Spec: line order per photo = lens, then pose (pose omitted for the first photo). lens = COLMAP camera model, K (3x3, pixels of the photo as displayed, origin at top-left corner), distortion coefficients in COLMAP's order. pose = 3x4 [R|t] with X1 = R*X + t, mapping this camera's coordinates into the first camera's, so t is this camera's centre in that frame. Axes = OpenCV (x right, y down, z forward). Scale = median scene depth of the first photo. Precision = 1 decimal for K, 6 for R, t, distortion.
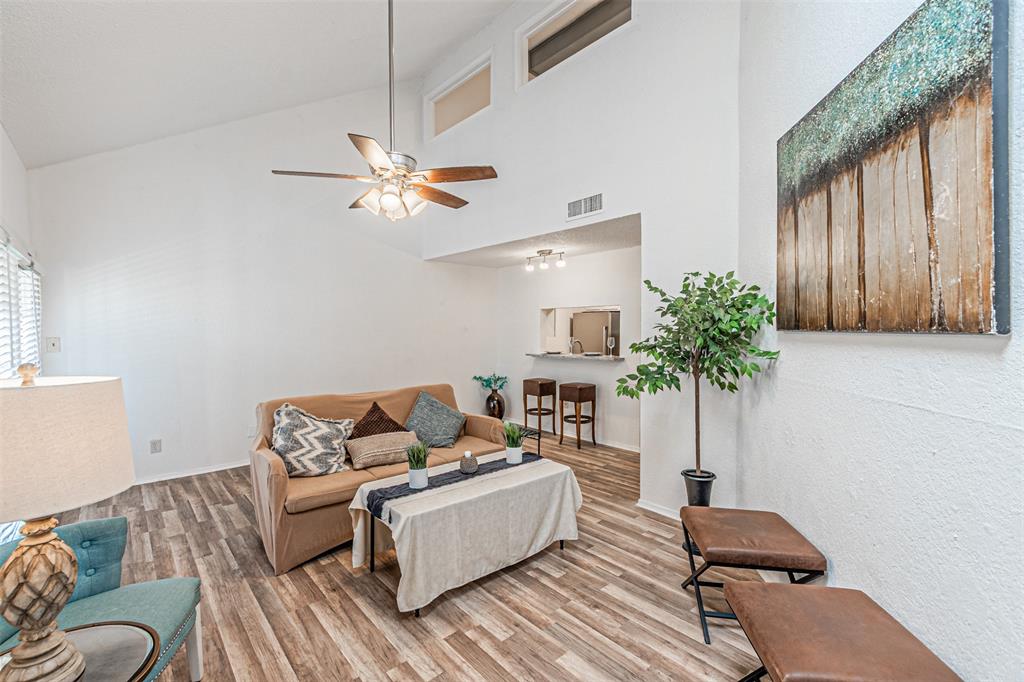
lens RADIAL K [[448.1, 0, 506.0], [0, 448.1, 336.7], [0, 0, 1]] dist [-0.000078, -0.000633]
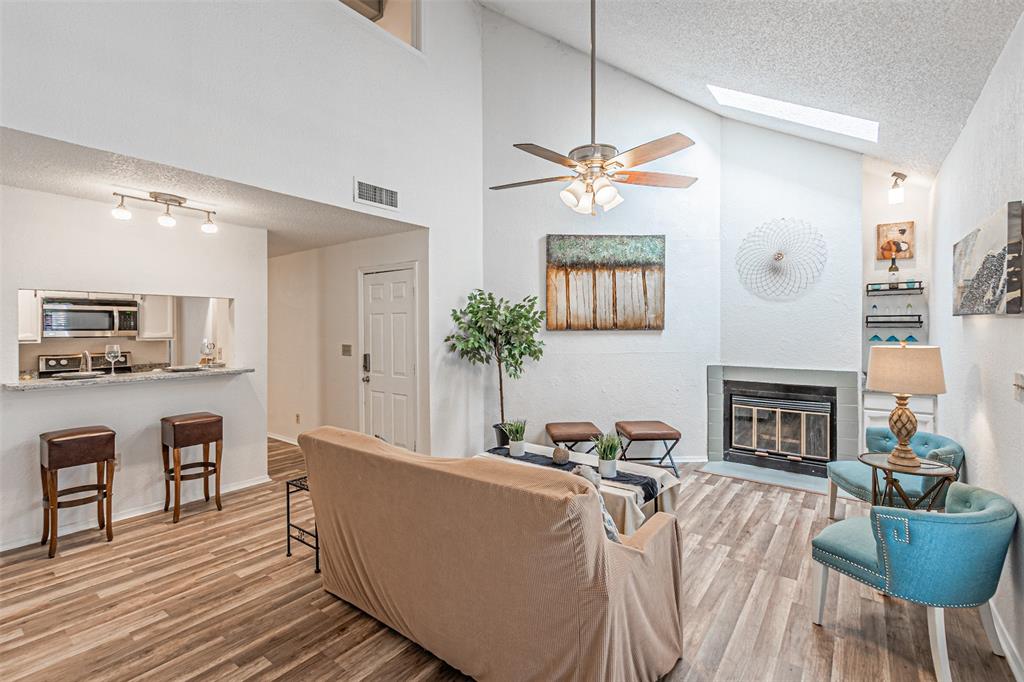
lens RADIAL K [[461.8, 0, 517.6], [0, 461.8, 320.8], [0, 0, 1]] dist [-0.001155, -0.000288]
pose [[-0.213148, 0.026059, 0.976672, -0.643837], [0.023953, 0.999483, -0.021440, -0.006993], [-0.976726, 0.018824, -0.213662, 0.751121]]
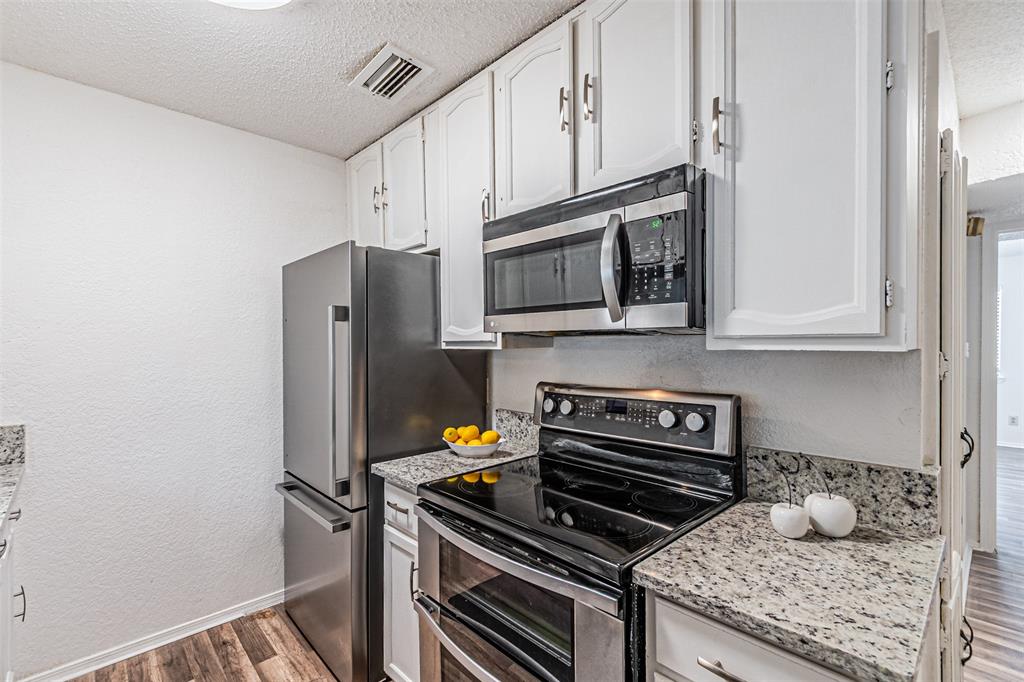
lens RADIAL K [[455.4, 0, 511.6], [0, 455.4, 353.8], [0, 0, 1]] dist [-0.000086, -0.000138]
pose [[0.999001, 0.009334, 0.043713, 0.400009], [-0.008939, 0.999918, -0.009220, 0.000726], [-0.043796, 0.008820, 0.999002, 1.130404]]
